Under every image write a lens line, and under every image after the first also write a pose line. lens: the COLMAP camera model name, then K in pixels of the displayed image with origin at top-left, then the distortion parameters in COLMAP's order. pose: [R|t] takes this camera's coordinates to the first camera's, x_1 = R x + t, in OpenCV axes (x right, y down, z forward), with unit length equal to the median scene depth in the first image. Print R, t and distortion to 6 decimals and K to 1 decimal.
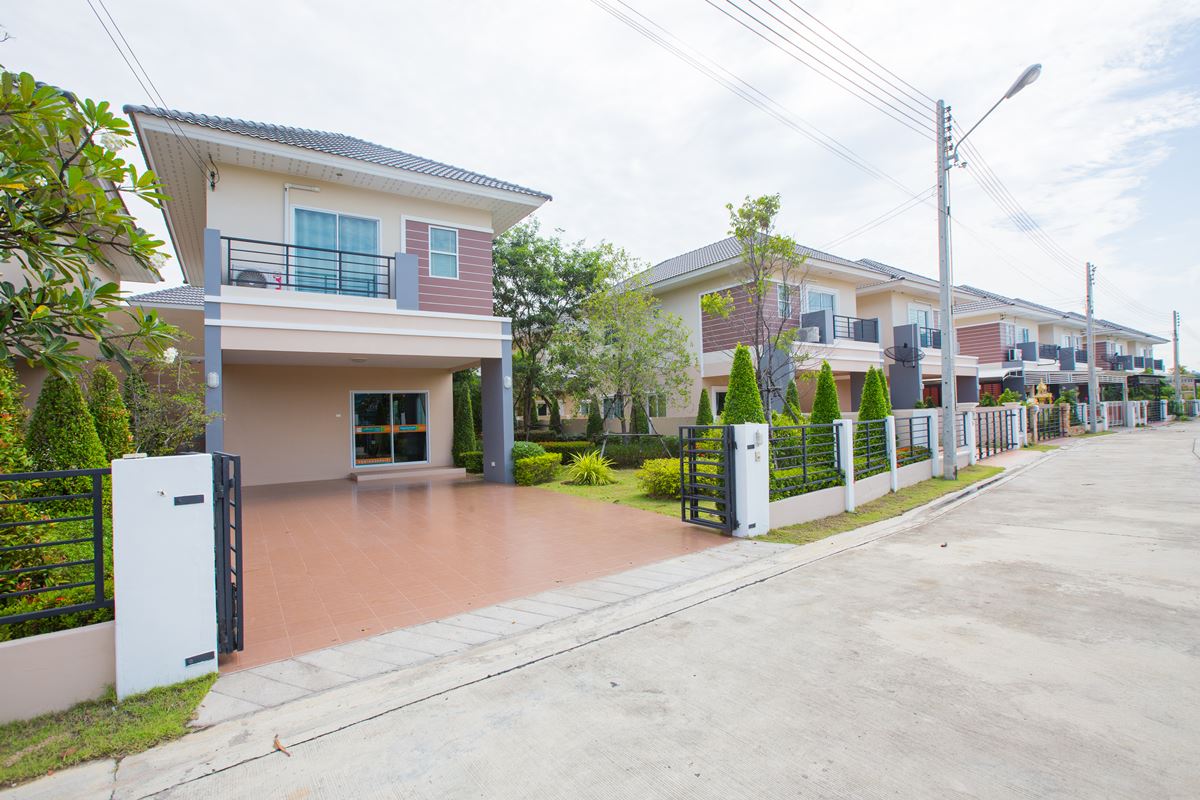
lens RADIAL K [[556.2, 0, 589.6], [0, 556.2, 401.4], [0, 0, 1]] dist [-0.024335, 0.001452]
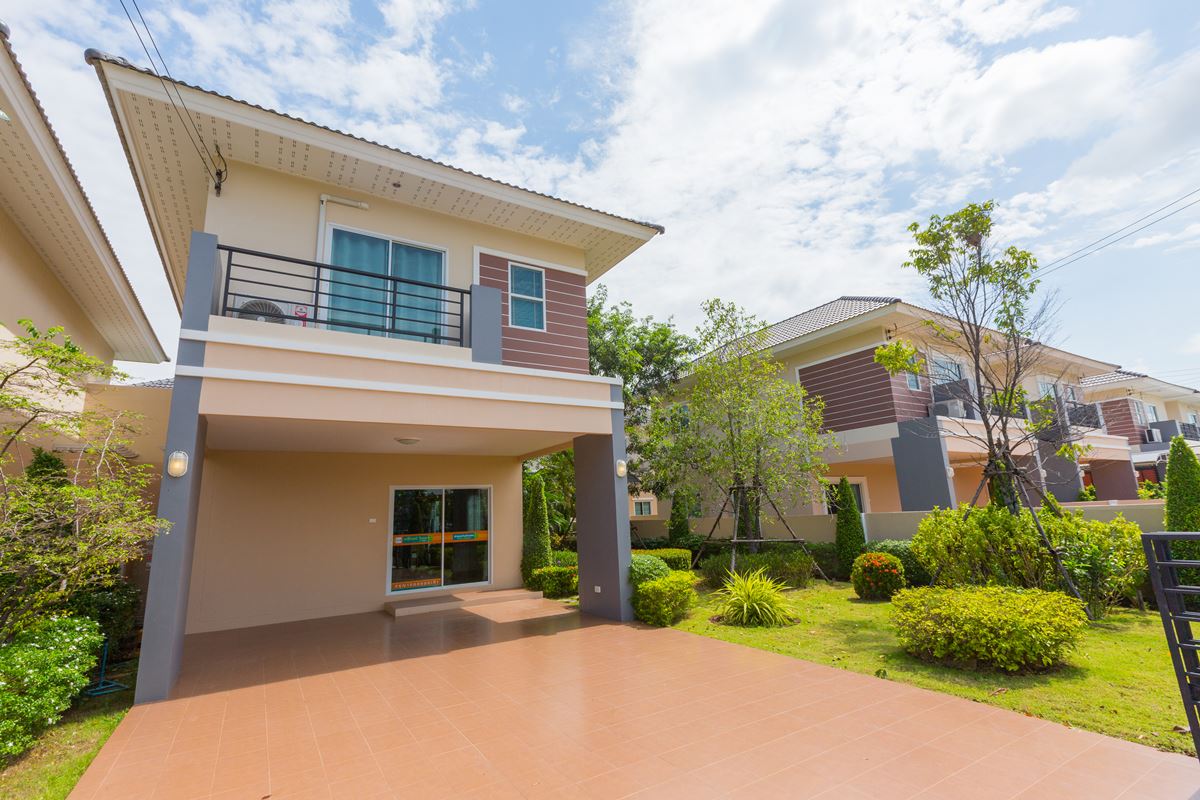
lens RADIAL K [[544.7, 0, 600.0], [0, 544.7, 404.3], [0, 0, 1]] dist [-0.008316, 0.001628]
pose [[0.999788, -0.017465, -0.010945, -0.164862], [0.015249, 0.984036, -0.177316, 0.007197], [0.013867, 0.177112, 0.984093, 0.313340]]
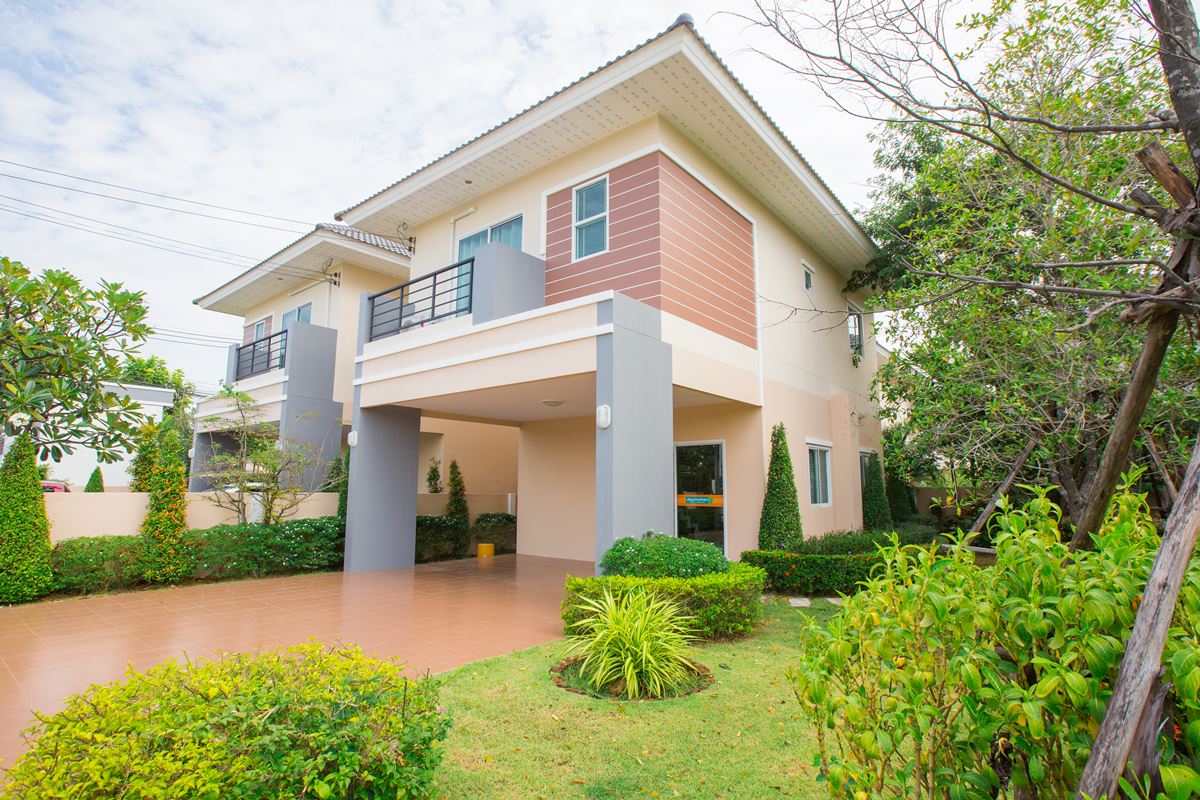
lens RADIAL K [[598.8, 0, 593.1], [0, 598.8, 401.8], [0, 0, 1]] dist [0.000044, 0.000007]
pose [[0.308316, -0.105854, -0.945376, 0.372117], [0.011848, 0.994140, -0.107450, 0.011707], [0.951210, 0.021928, 0.307763, 0.828608]]
